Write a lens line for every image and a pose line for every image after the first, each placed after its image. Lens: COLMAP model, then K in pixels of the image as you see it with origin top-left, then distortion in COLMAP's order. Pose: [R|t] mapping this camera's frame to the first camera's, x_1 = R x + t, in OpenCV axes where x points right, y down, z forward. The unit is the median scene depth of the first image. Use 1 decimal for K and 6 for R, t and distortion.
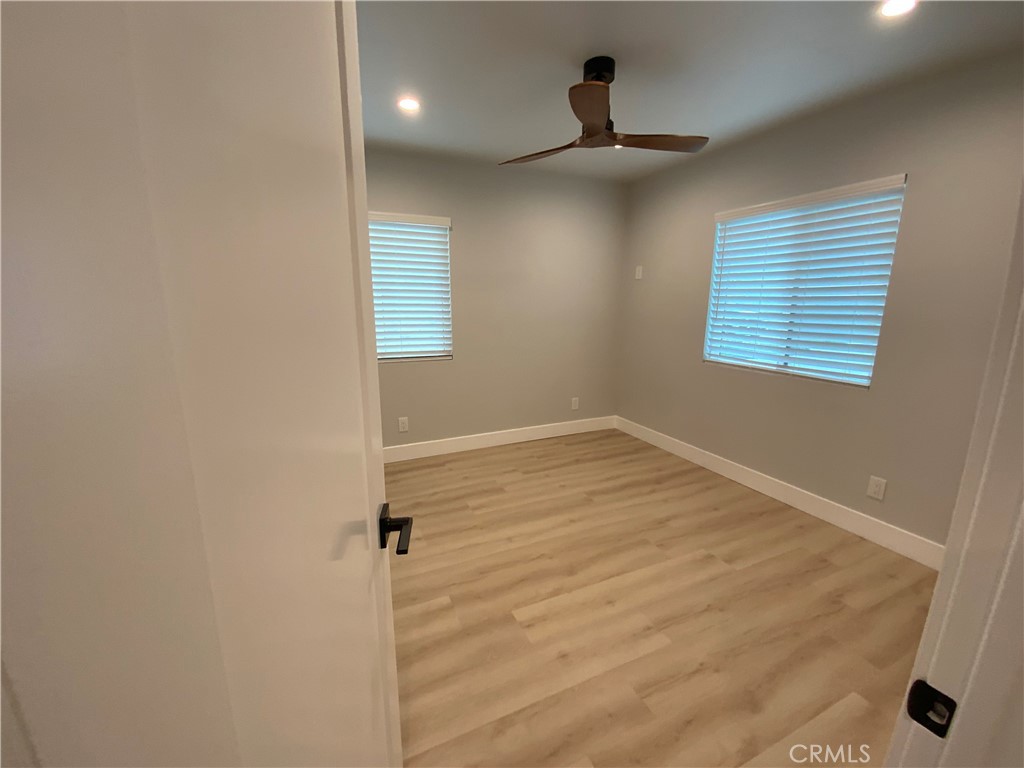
lens RADIAL K [[415.5, 0, 512.2], [0, 415.5, 383.1], [0, 0, 1]] dist [0.025441, -0.021203]
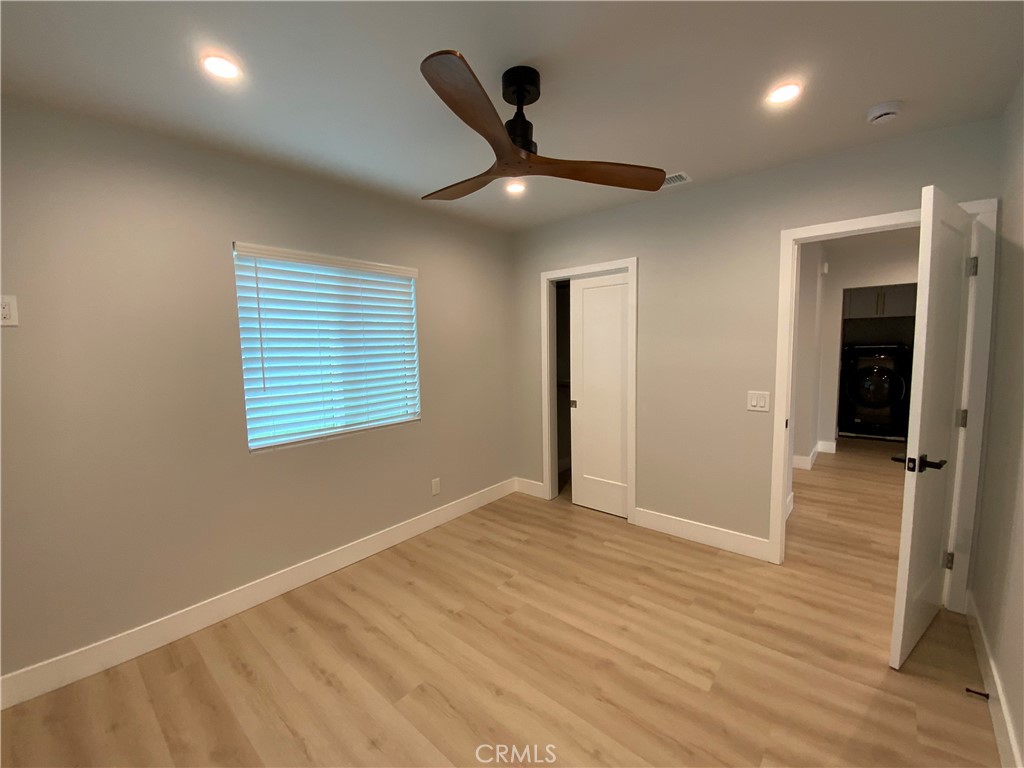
lens RADIAL K [[415.5, 0, 512.2], [0, 415.5, 383.1], [0, 0, 1]] dist [0.025441, -0.021203]
pose [[-0.420645, -0.079052, 0.903775, -0.494713], [0.201715, 0.963111, 0.178127, -0.295921], [-0.884516, 0.257233, -0.389182, 1.293769]]
